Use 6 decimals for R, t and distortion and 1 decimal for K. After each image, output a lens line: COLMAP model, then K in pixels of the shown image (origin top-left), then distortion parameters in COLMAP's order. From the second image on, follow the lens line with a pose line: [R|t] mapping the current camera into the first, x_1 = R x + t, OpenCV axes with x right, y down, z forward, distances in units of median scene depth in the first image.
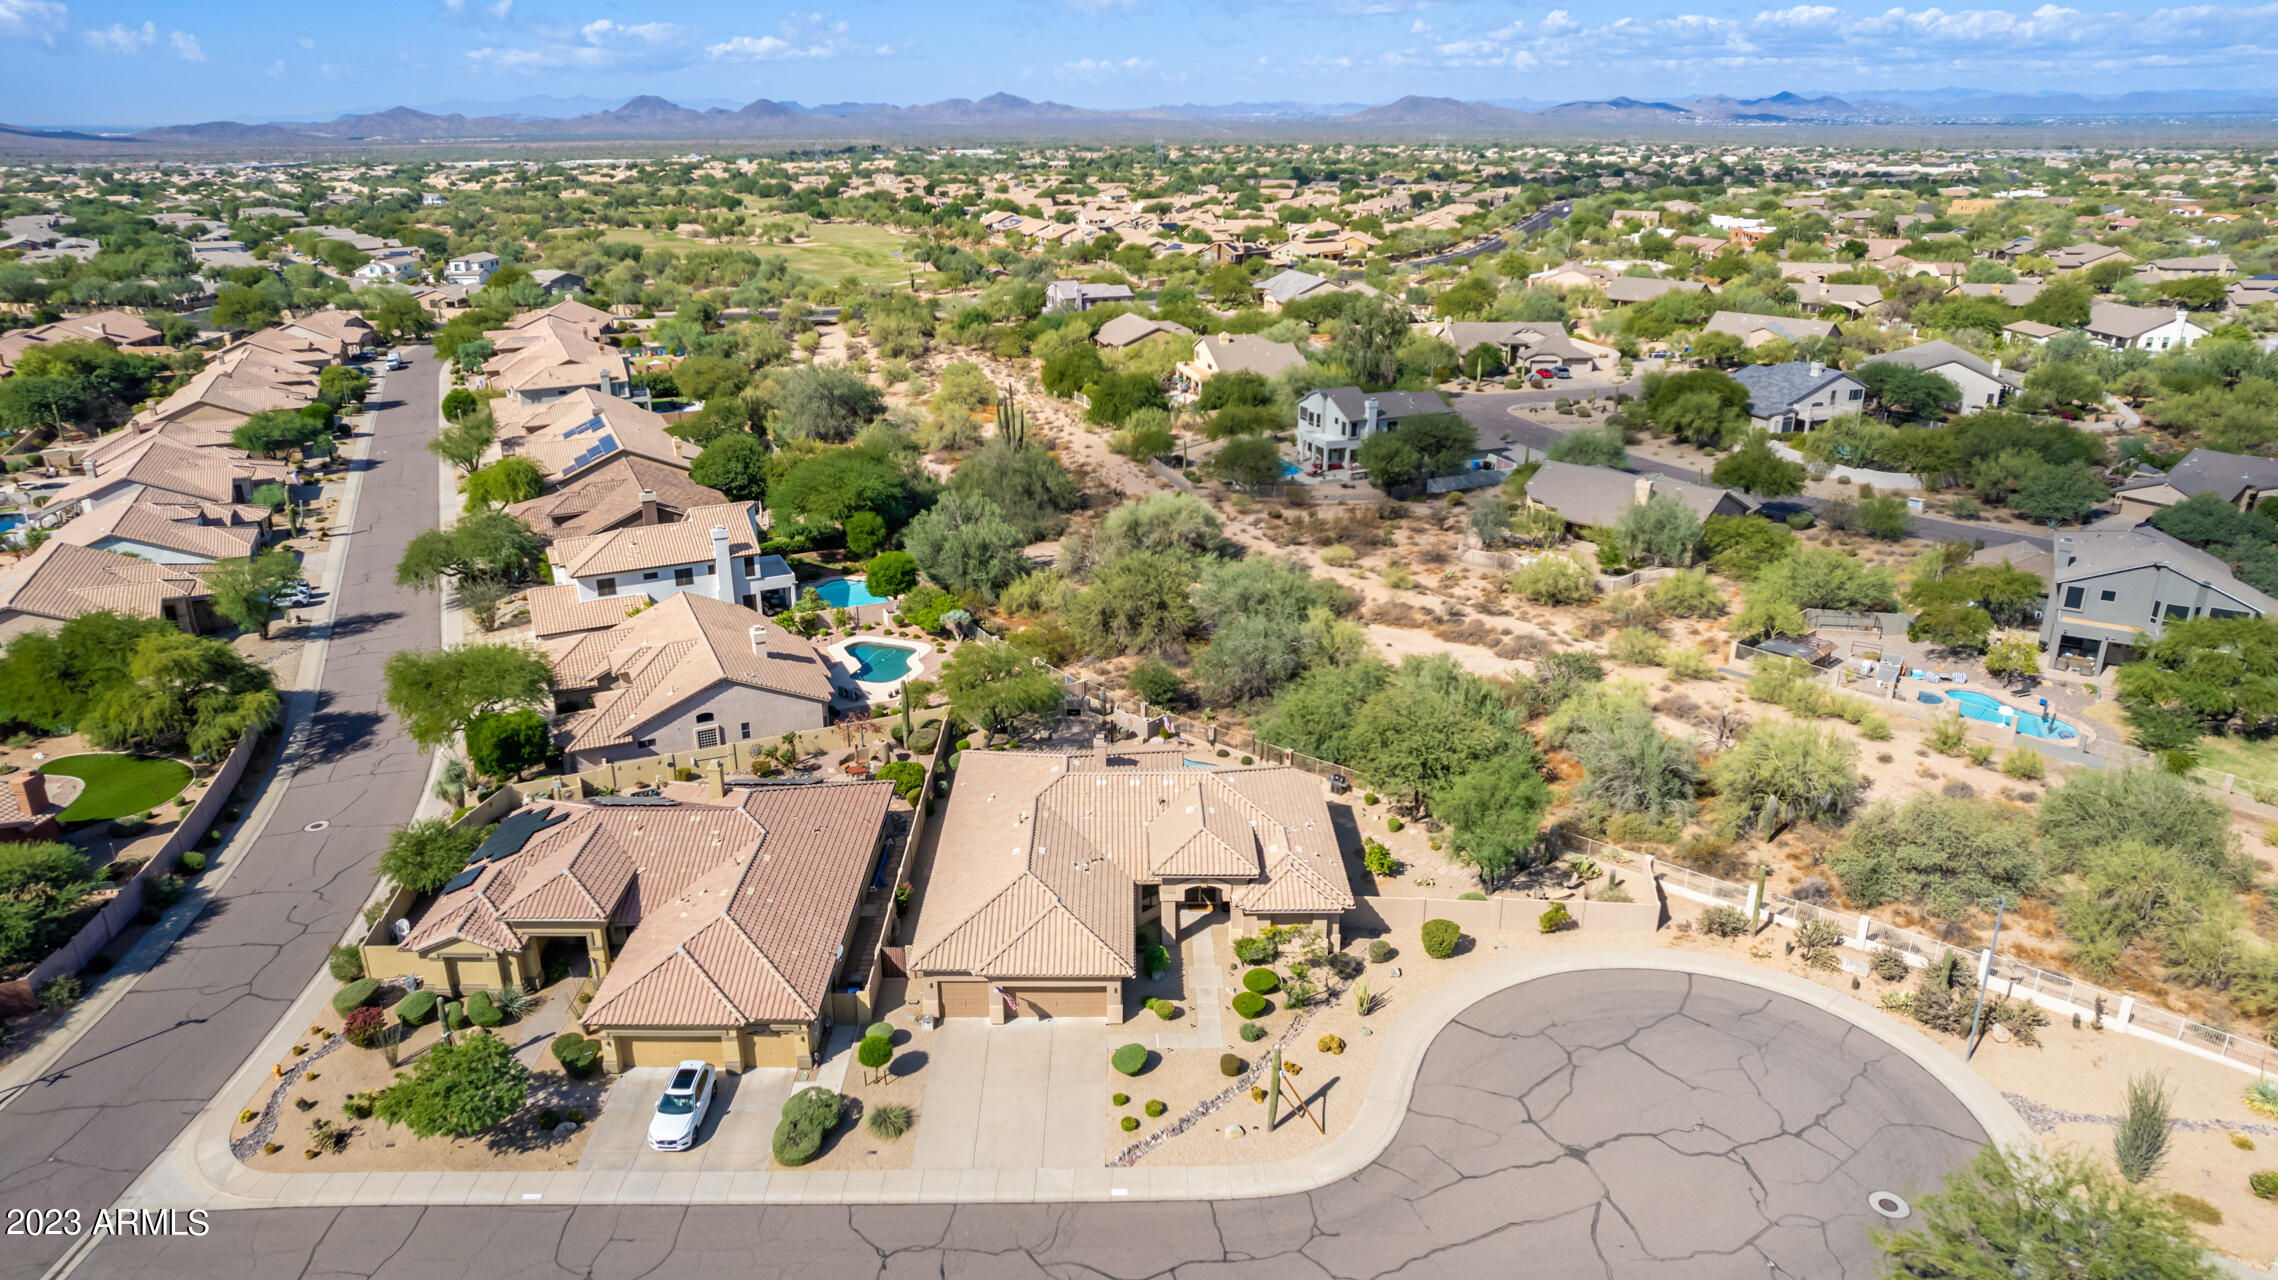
lens RADIAL K [[1460.1, 0, 1138.9], [0, 1460.1, 628.1], [0, 0, 1]] dist [-0.073842, 0.060482]
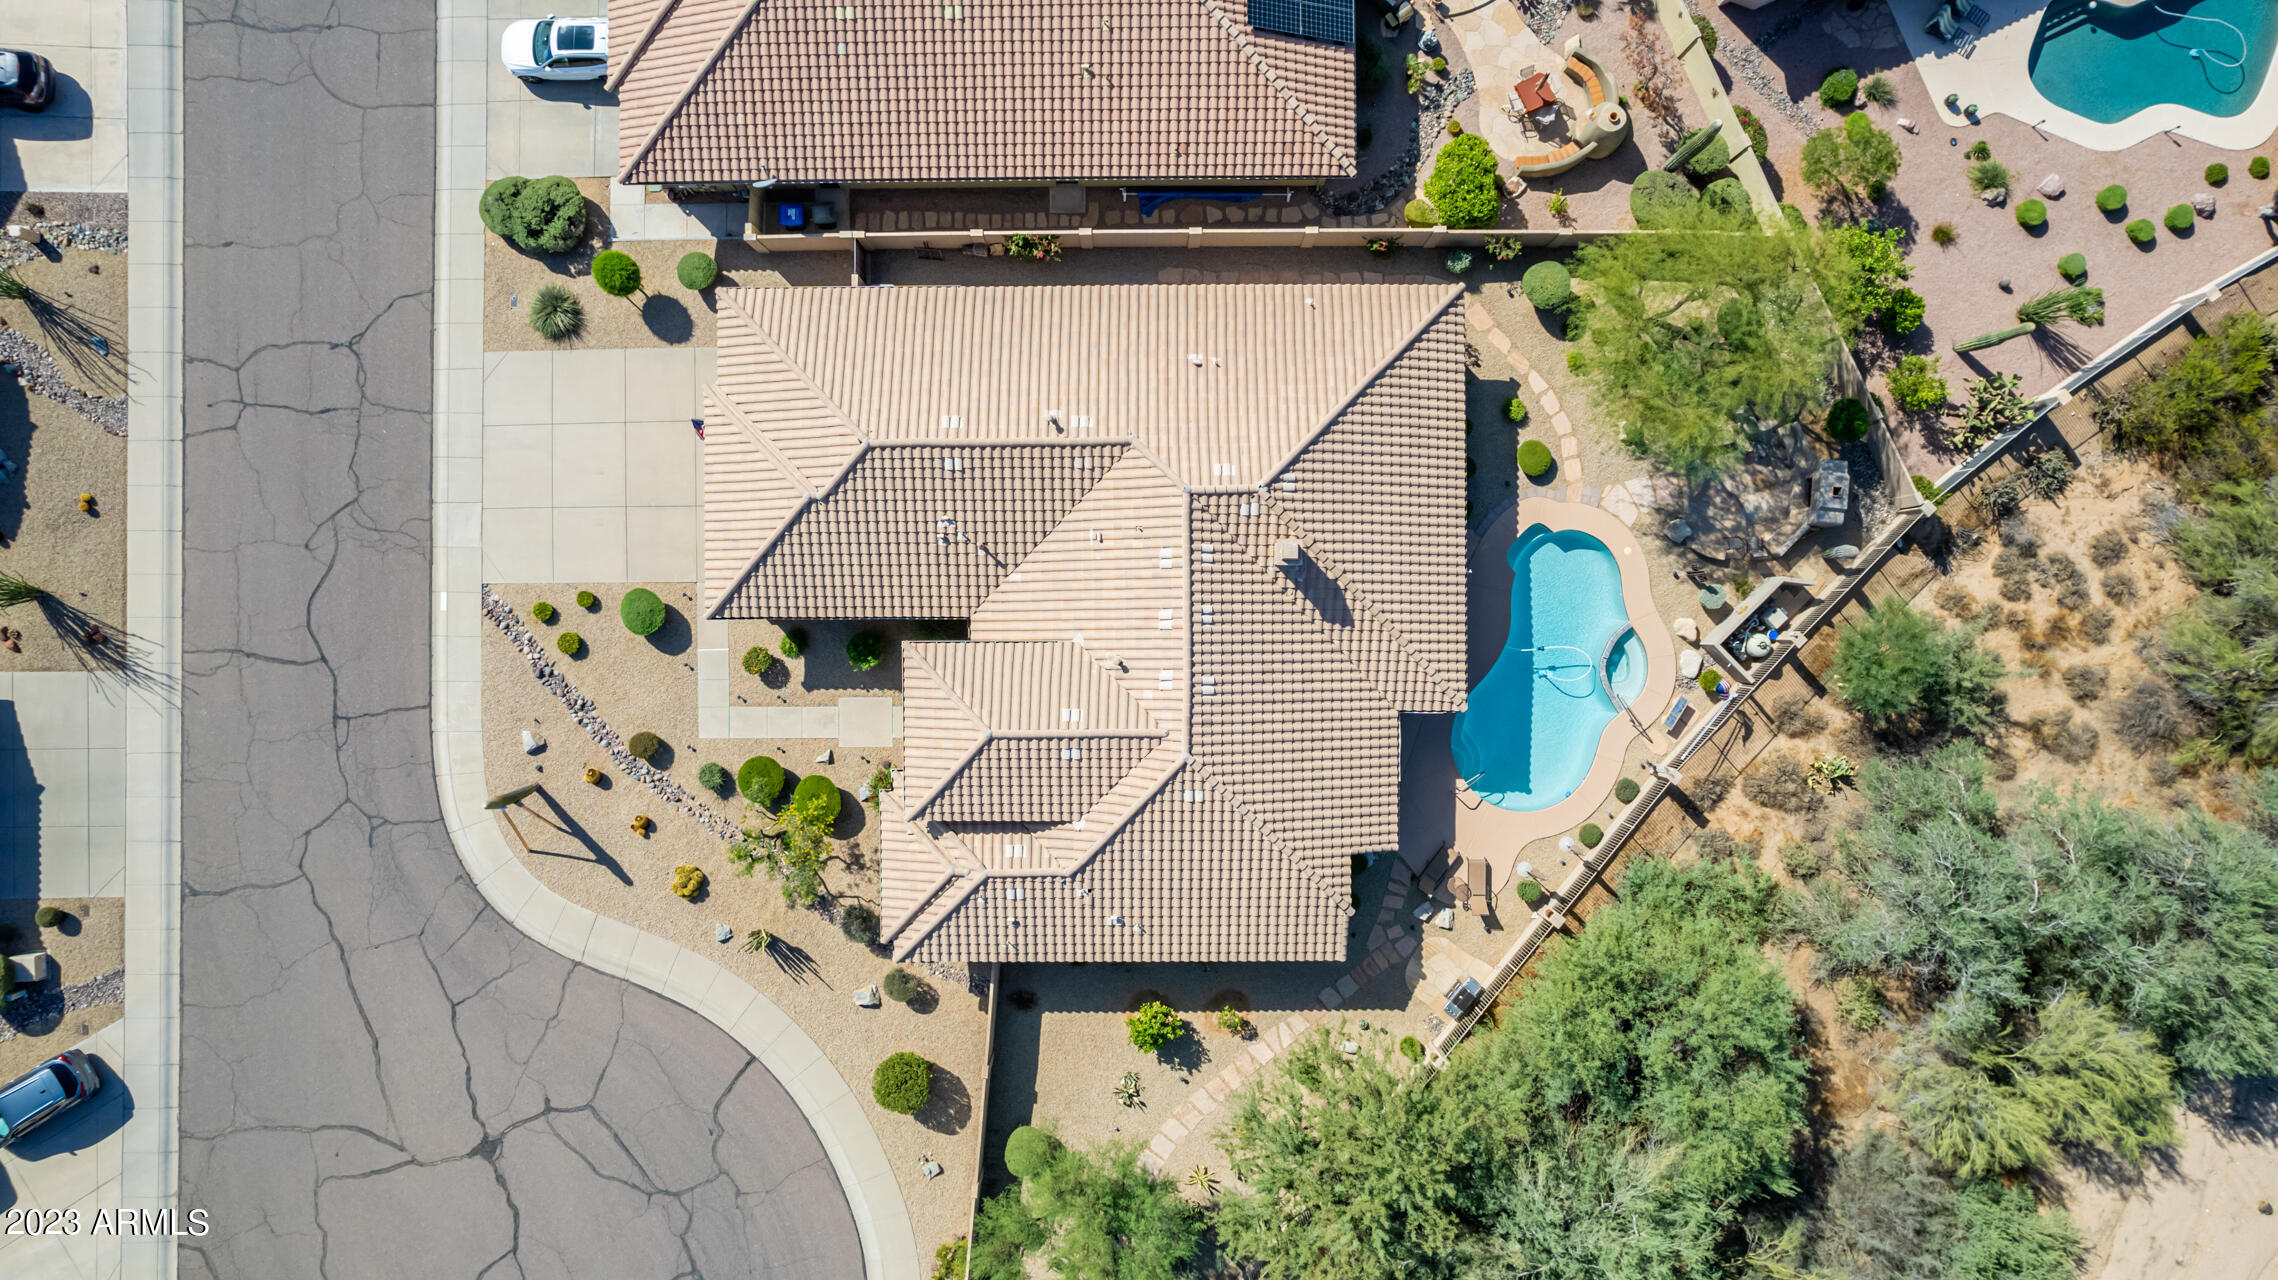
lens RADIAL K [[1460.1, 0, 1138.9], [0, 1460.1, 628.1], [0, 0, 1]] dist [-0.073842, 0.060482]
pose [[-0.002690, 0.999979, 0.005822, -0.003055], [-0.340666, -0.006390, 0.940163, -0.477244], [0.940180, 0.000546, 0.340676, 0.941564]]
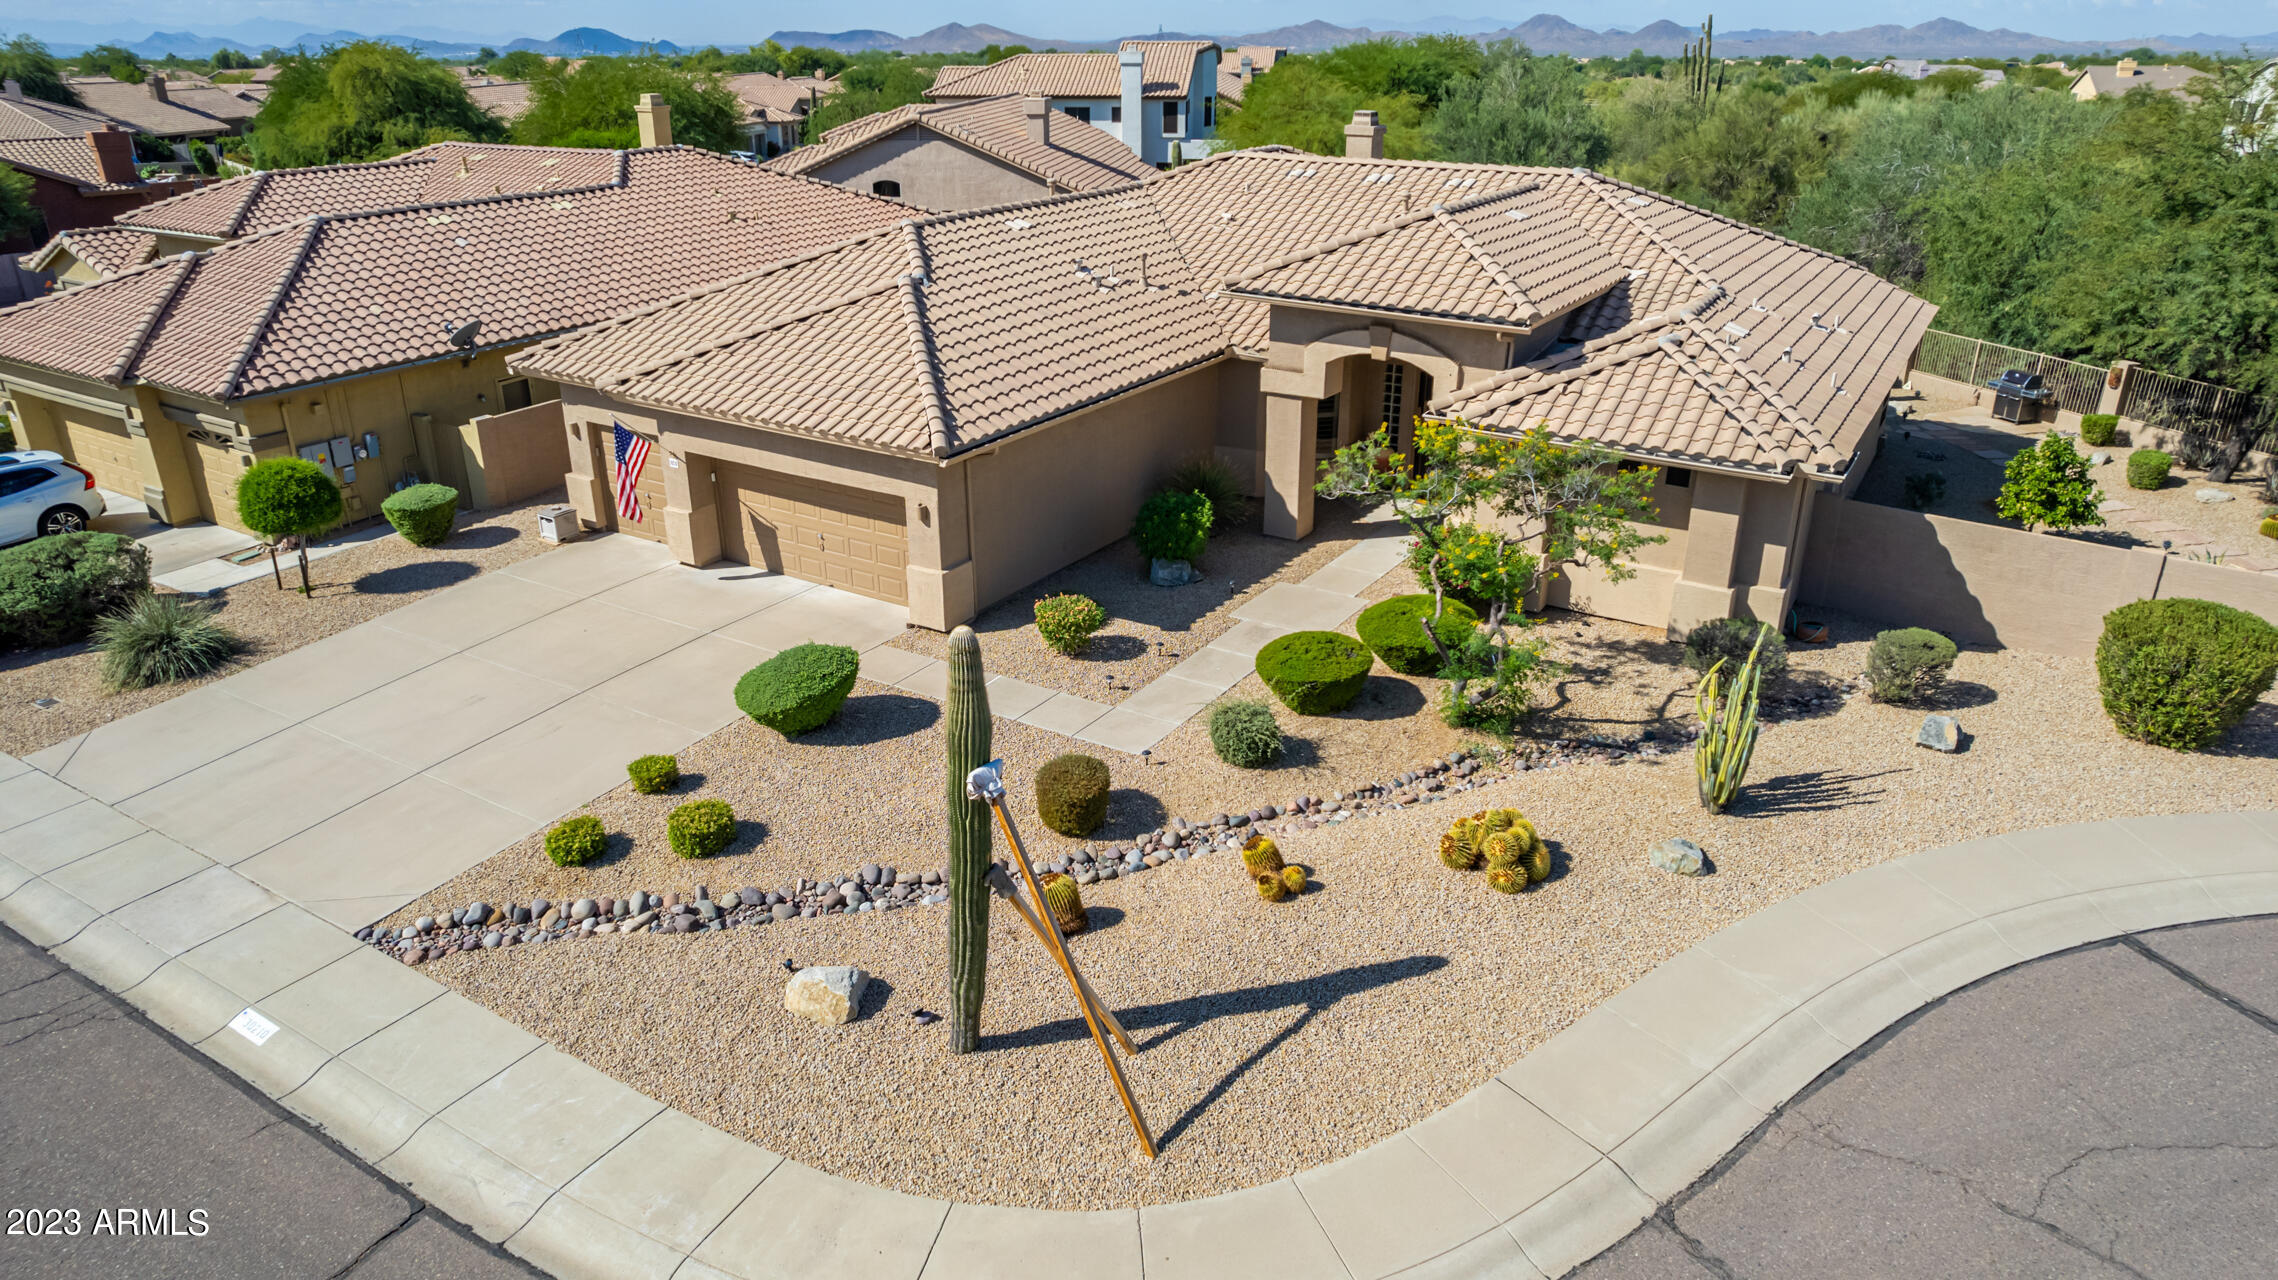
lens RADIAL K [[1460.1, 0, 1138.9], [0, 1460.1, 628.1], [0, 0, 1]] dist [-0.073842, 0.060482]
pose [[0.842426, 0.208407, -0.496876, 0.189828], [-0.186128, 0.977959, 0.094620, 0.233490], [0.505644, 0.012773, 0.862648, 0.742285]]
